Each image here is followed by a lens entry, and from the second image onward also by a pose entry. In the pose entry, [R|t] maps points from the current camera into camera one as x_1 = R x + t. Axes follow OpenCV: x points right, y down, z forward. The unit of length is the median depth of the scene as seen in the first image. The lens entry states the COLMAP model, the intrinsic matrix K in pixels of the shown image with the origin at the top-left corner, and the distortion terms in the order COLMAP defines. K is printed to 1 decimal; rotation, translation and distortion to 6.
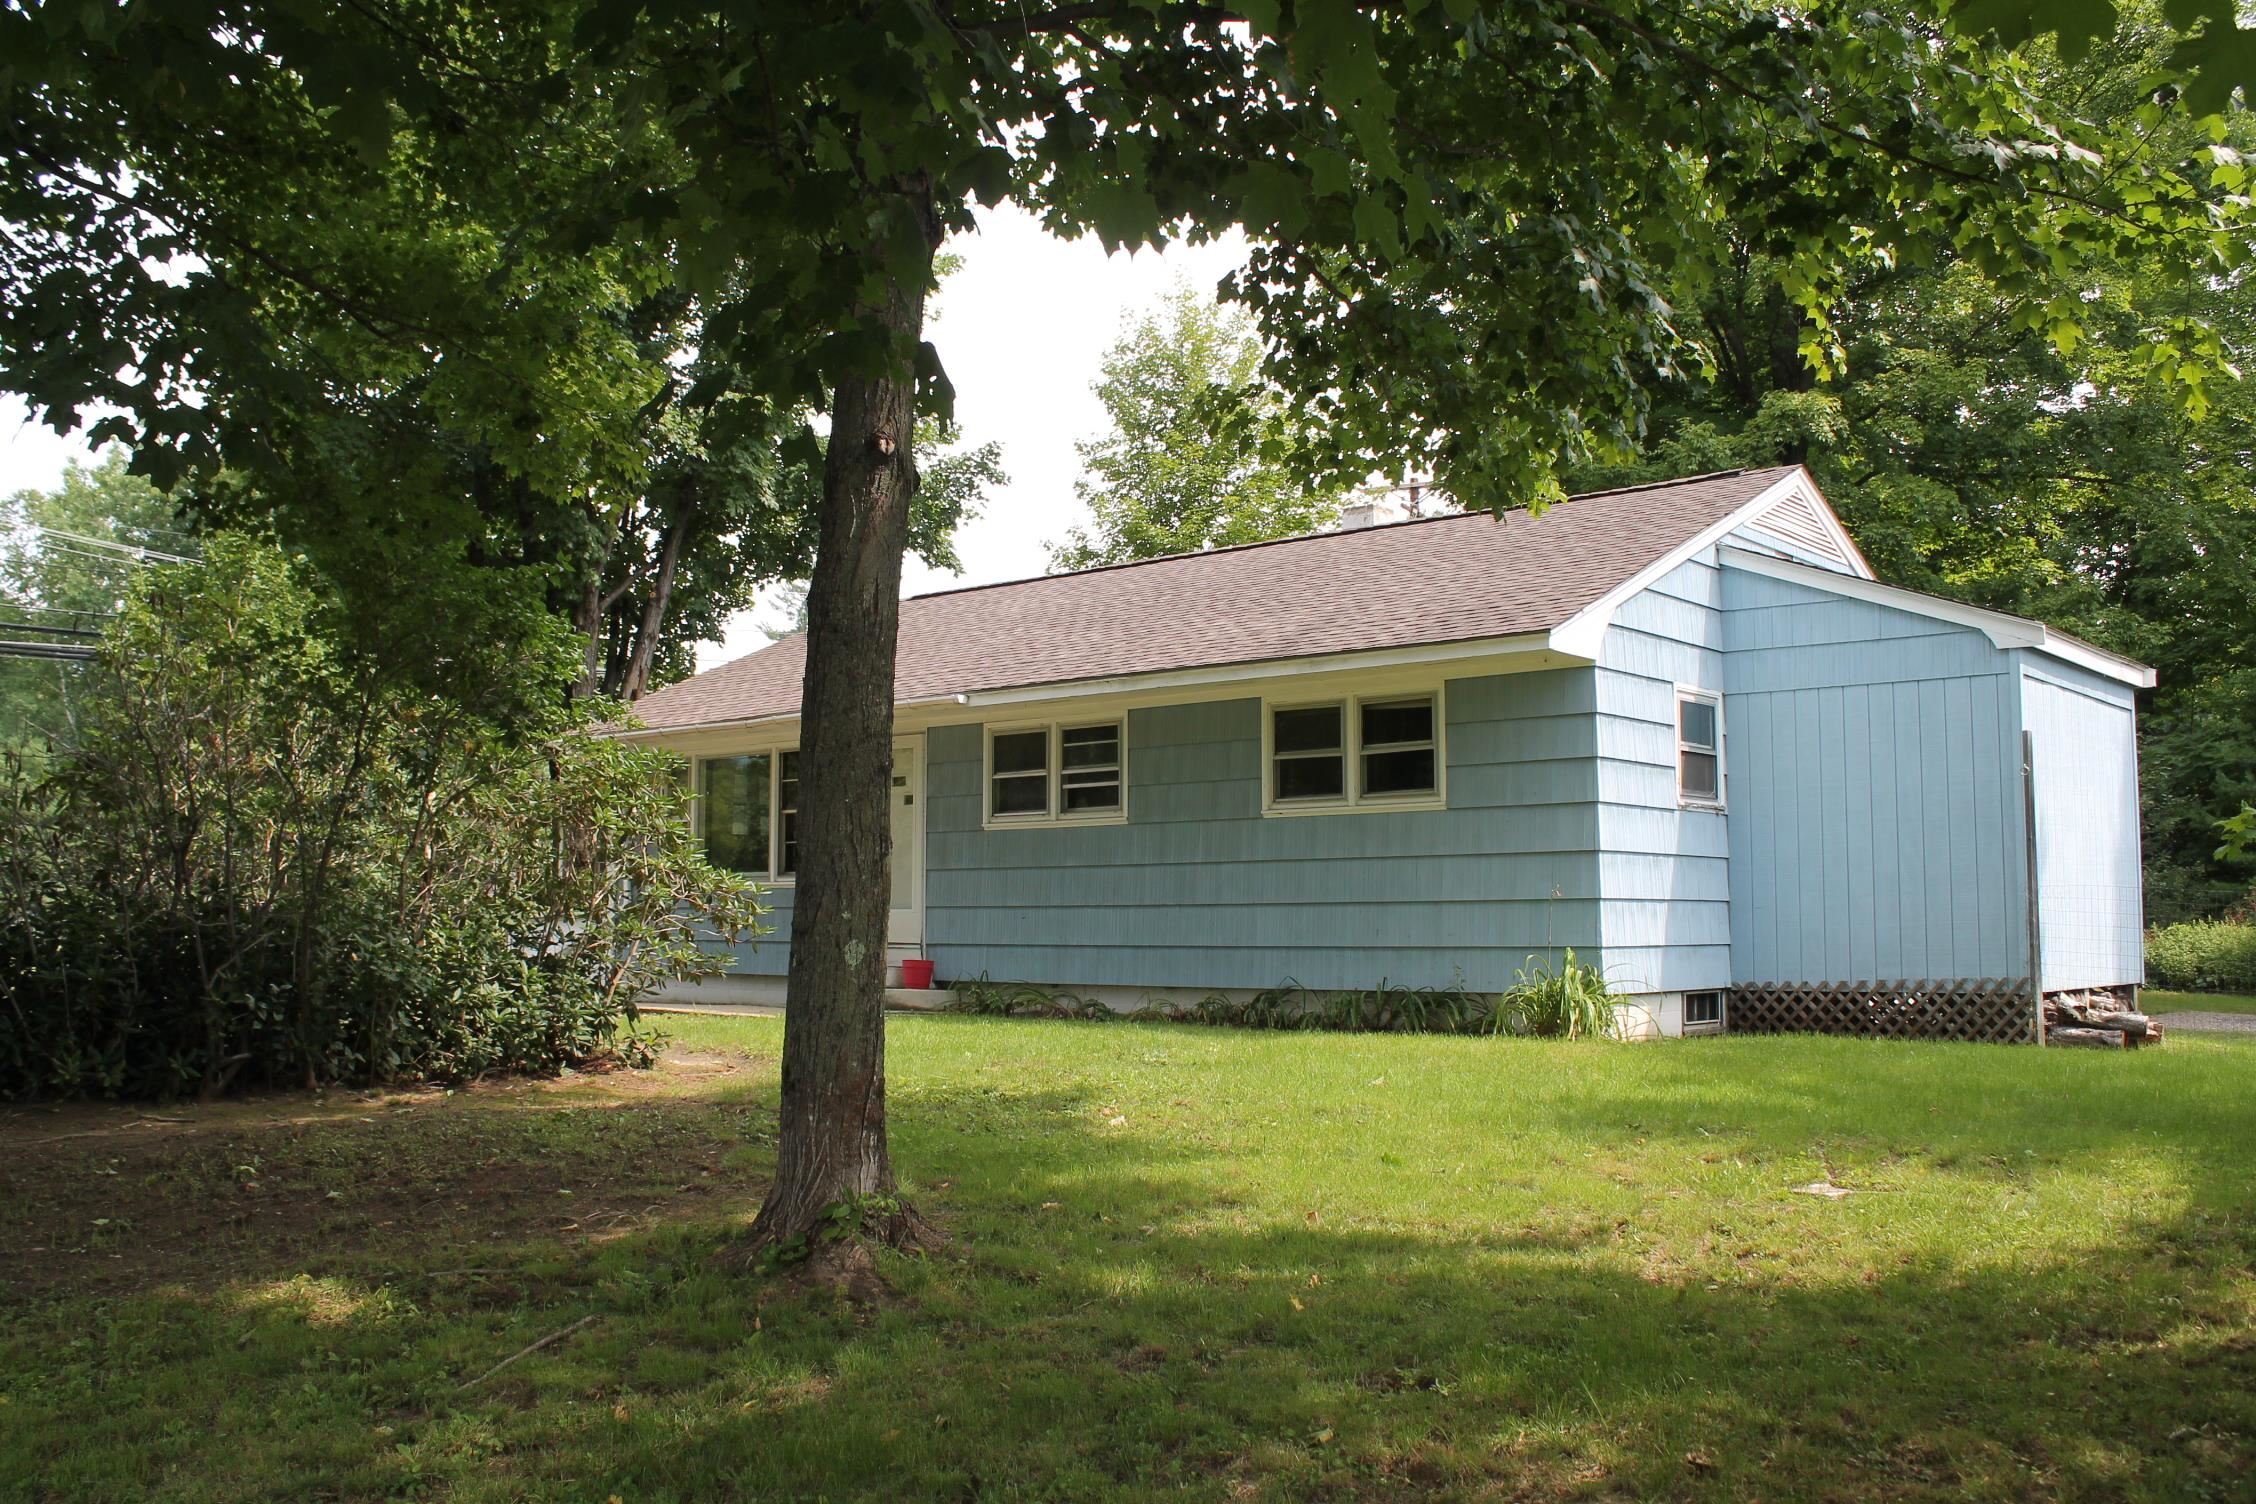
lens RADIAL K [[1999.8, 0, 1121.0], [0, 1999.8, 757.3], [0, 0, 1]] dist [-0.061144, -0.005076]
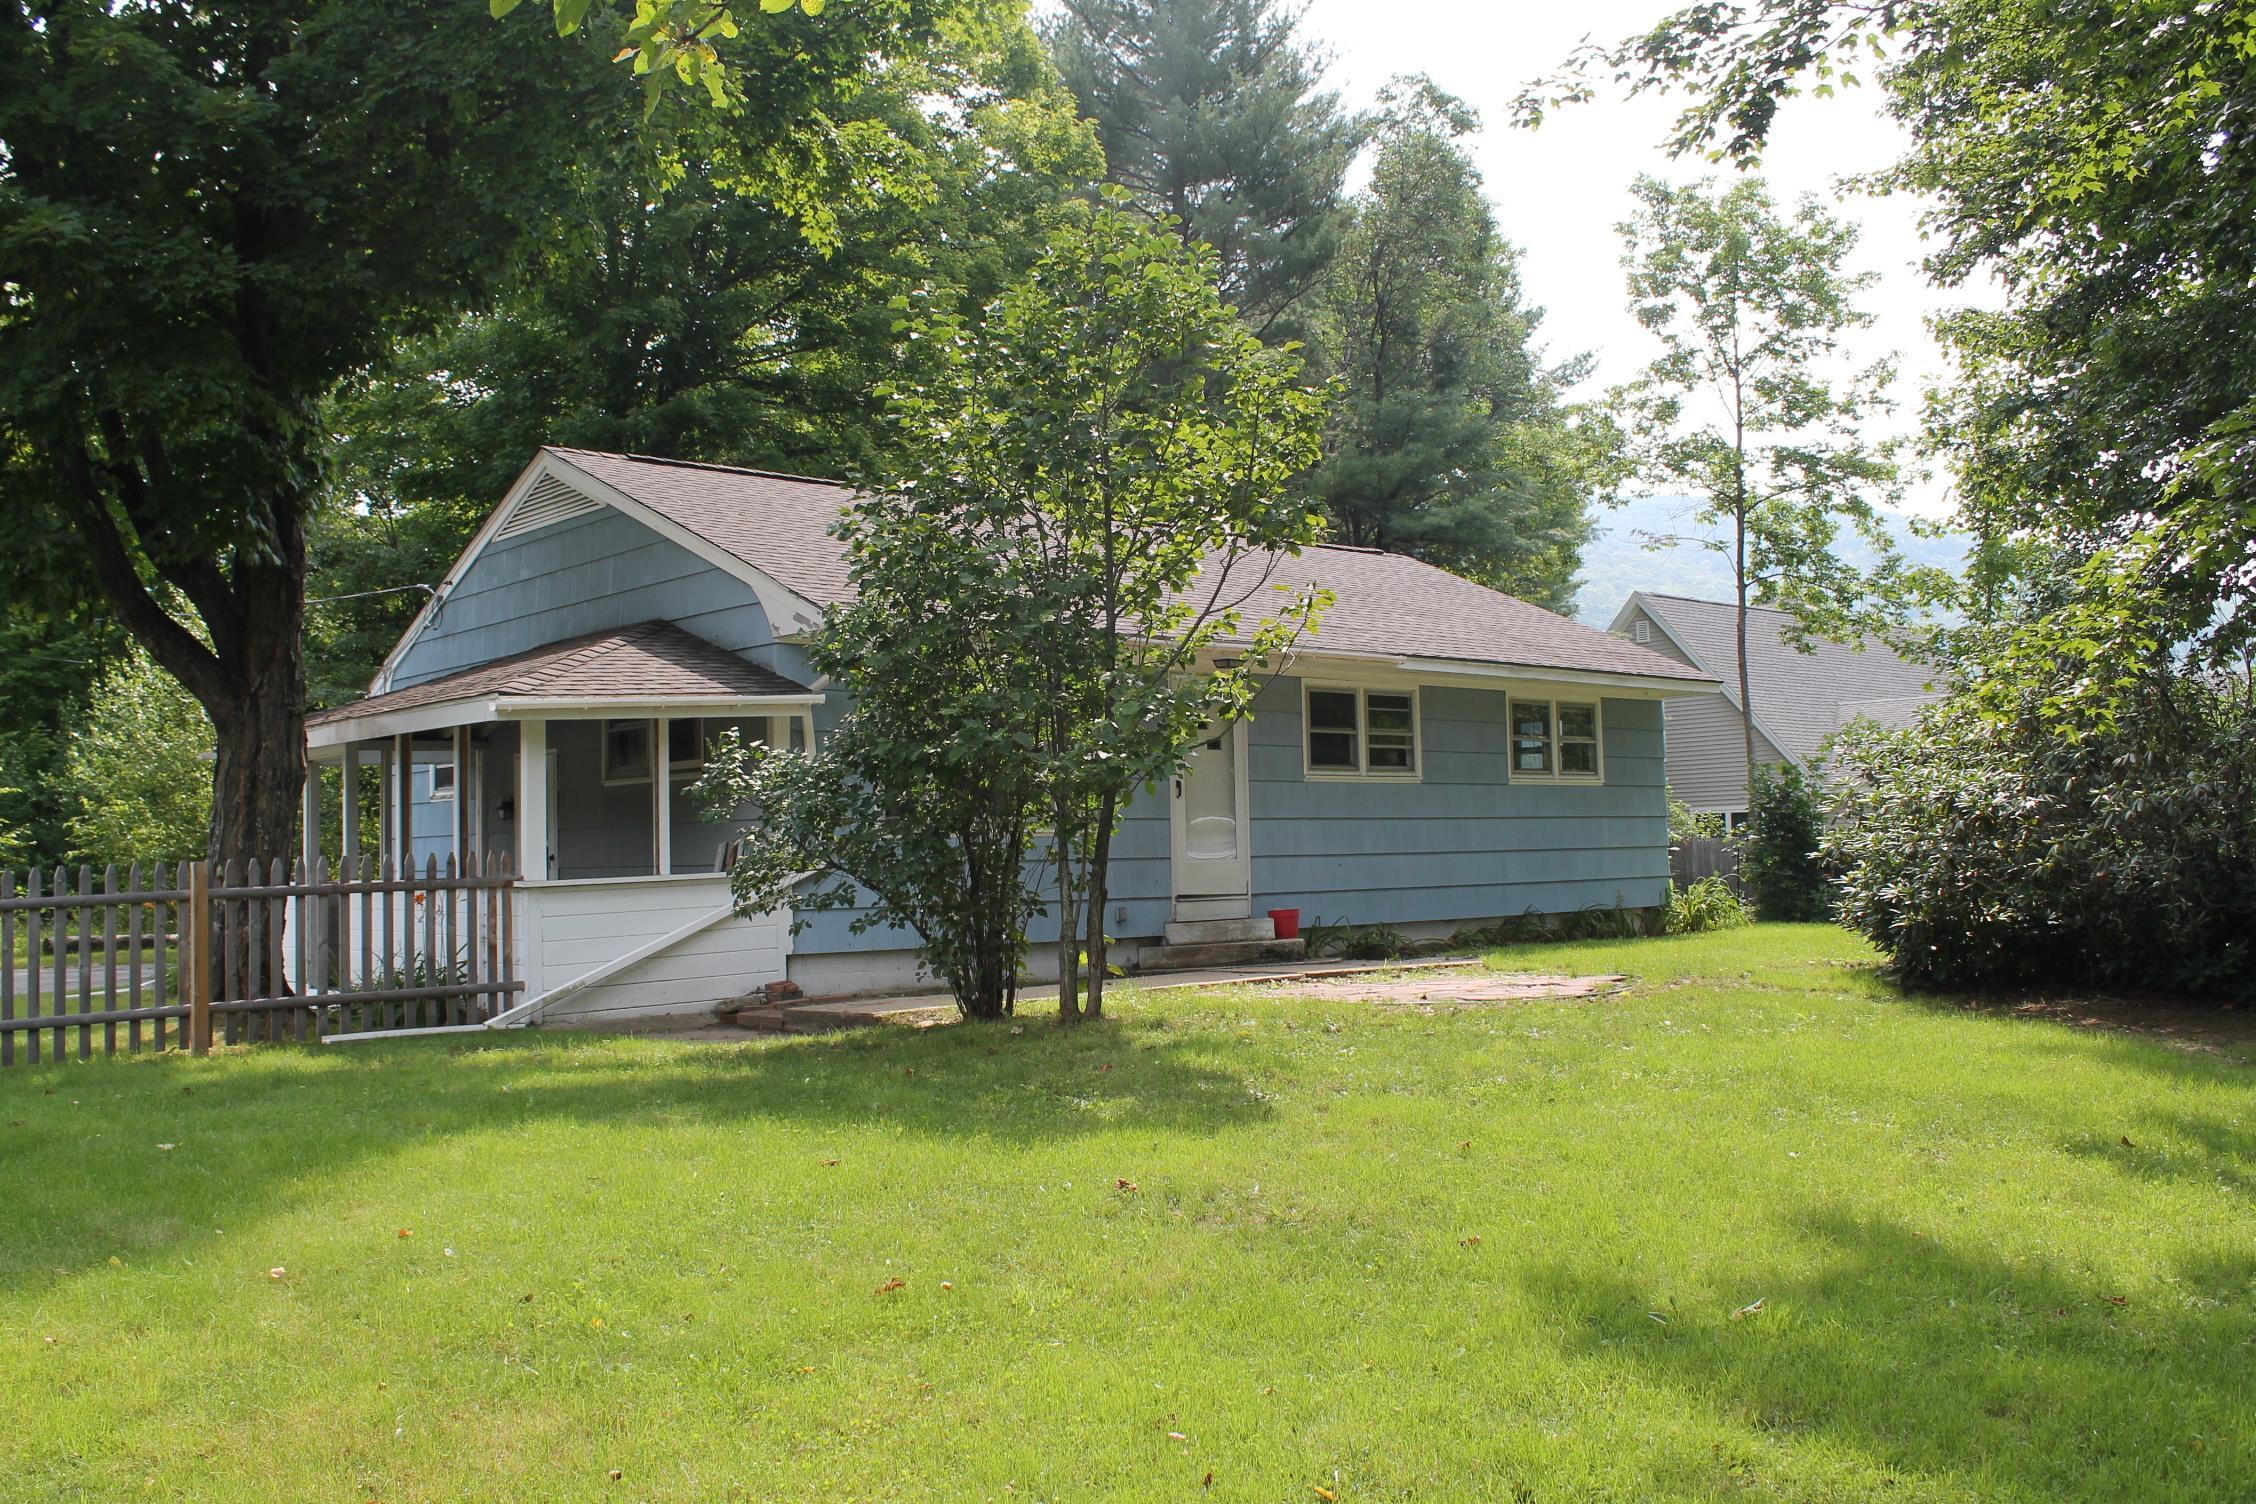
lens RADIAL K [[1999.8, 0, 1128.4], [0, 1999.8, 750.0], [0, 0, 1]] dist [-0.061144, -0.005076]
pose [[0.100796, 0.061606, 0.992998, -1.233882], [-0.049325, 0.997163, -0.056858, 0.093591], [-0.993684, -0.043249, 0.103549, 1.108836]]
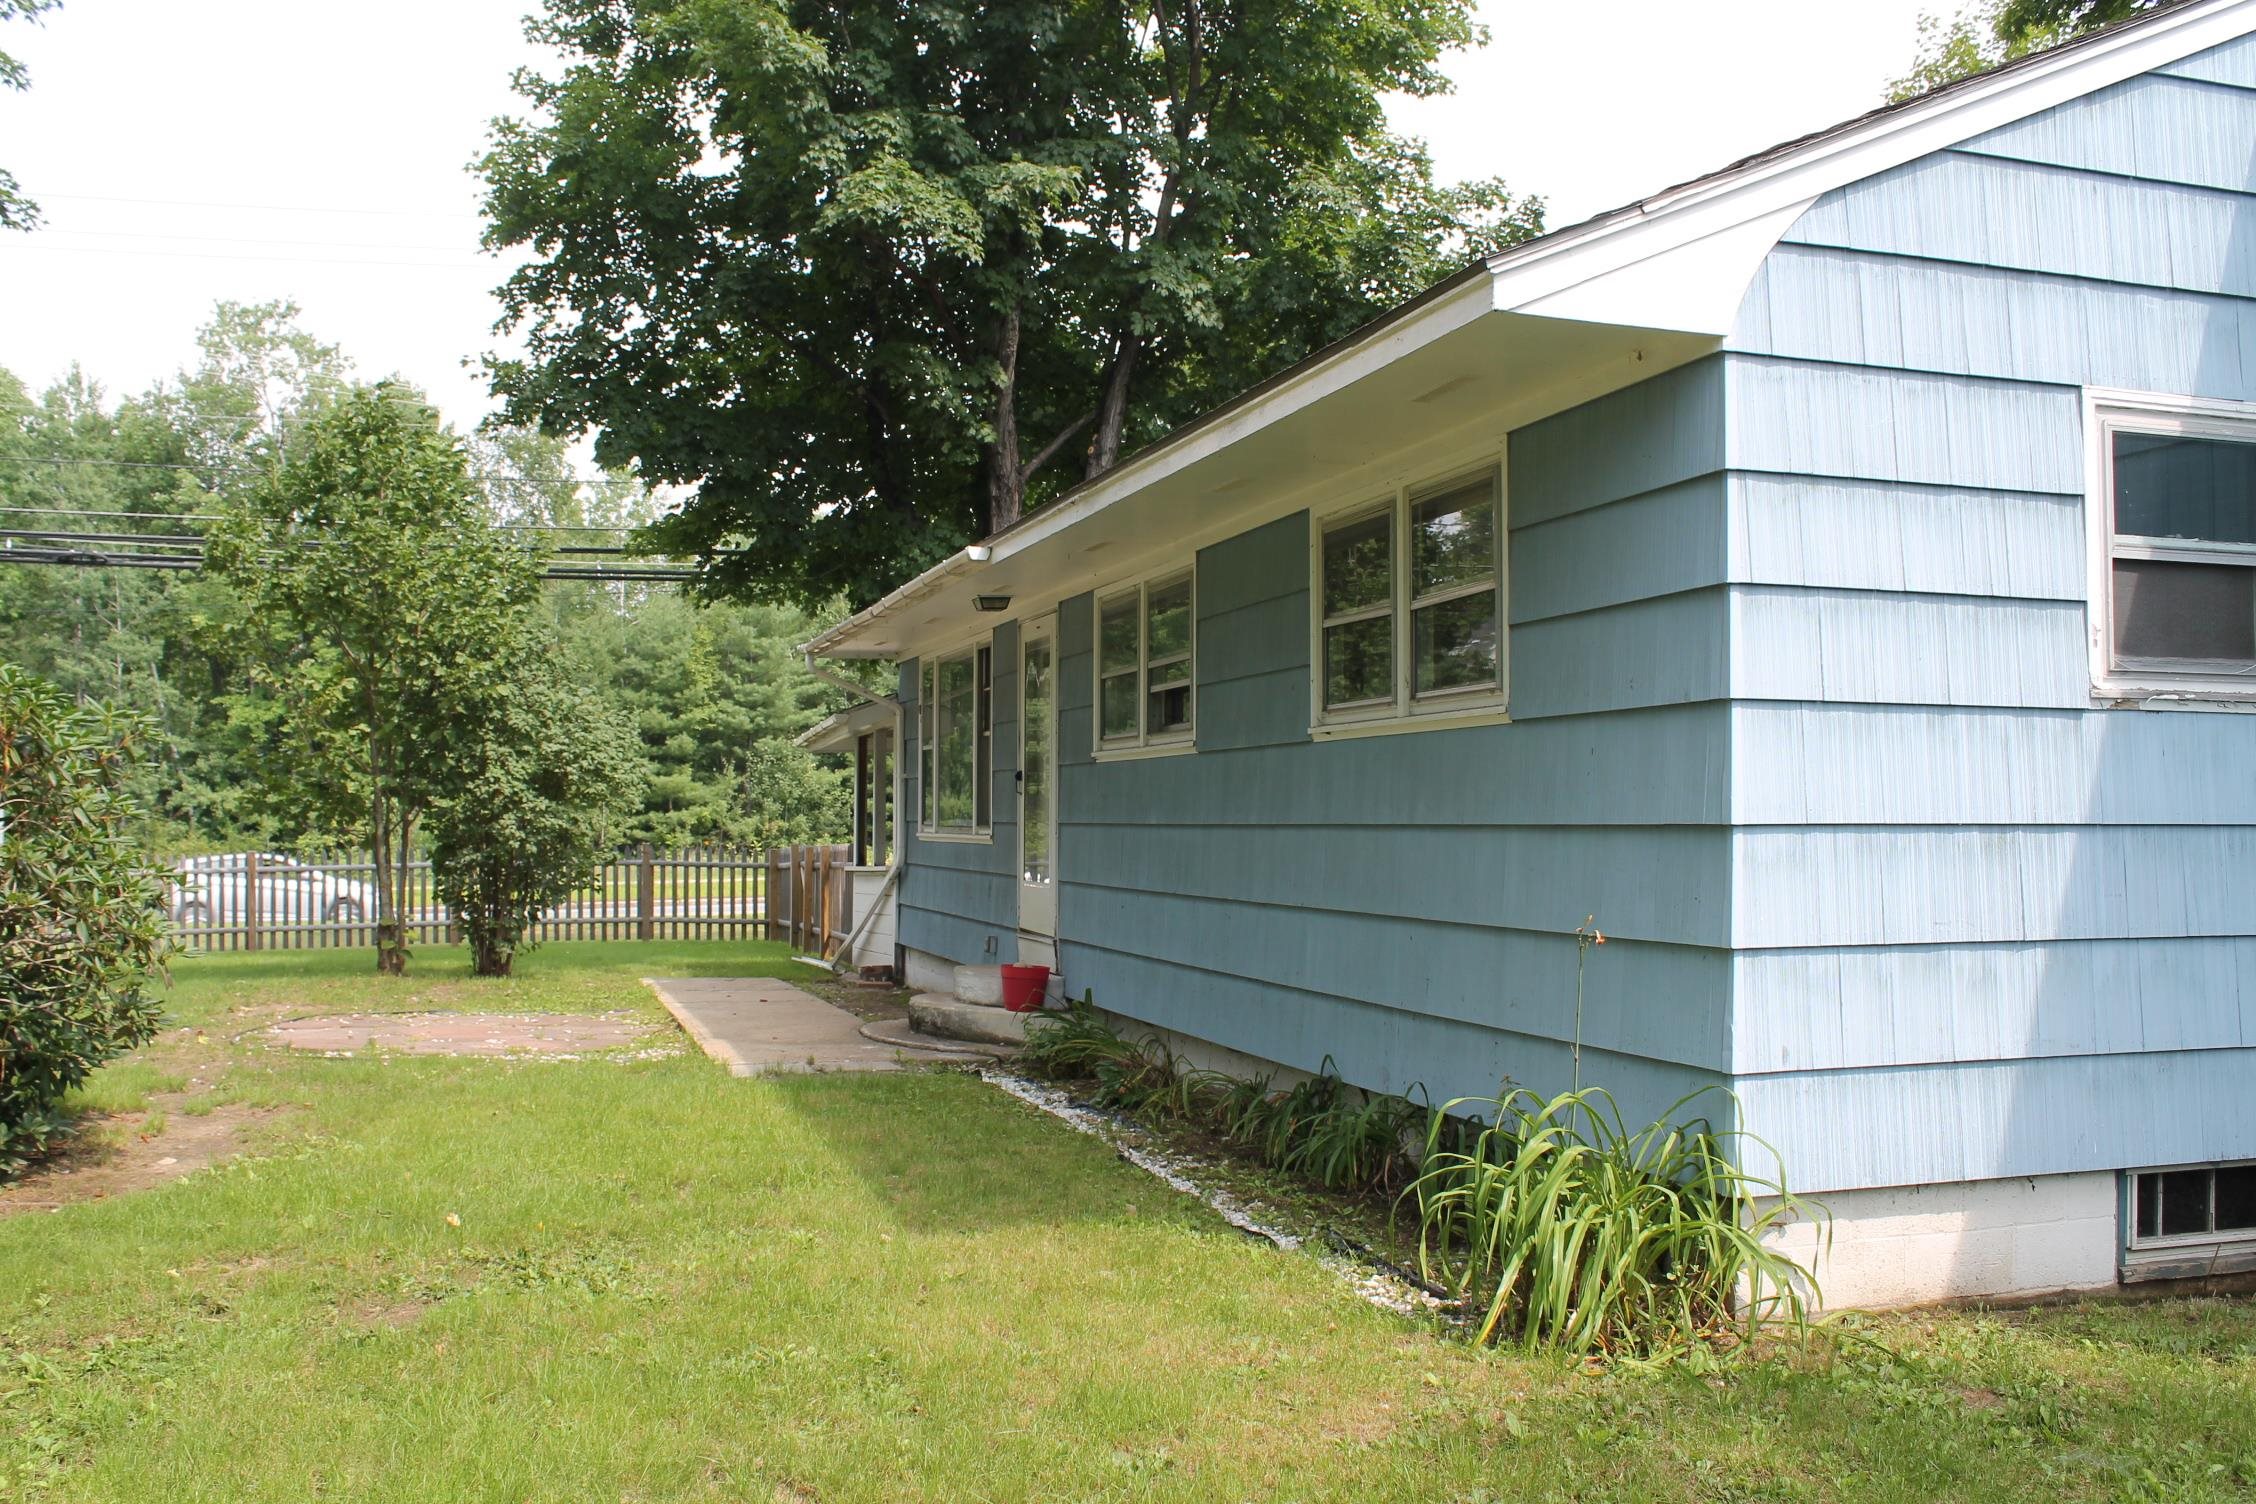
lens RADIAL K [[1999.8, 0, 1133.7], [0, 1999.8, 752.4], [0, 0, 1]] dist [-0.061144, -0.005076]
pose [[0.849247, -0.014637, -0.527792, 0.304872], [0.041037, 0.998422, 0.038343, 0.011358], [0.526398, -0.054222, 0.848508, 0.537457]]
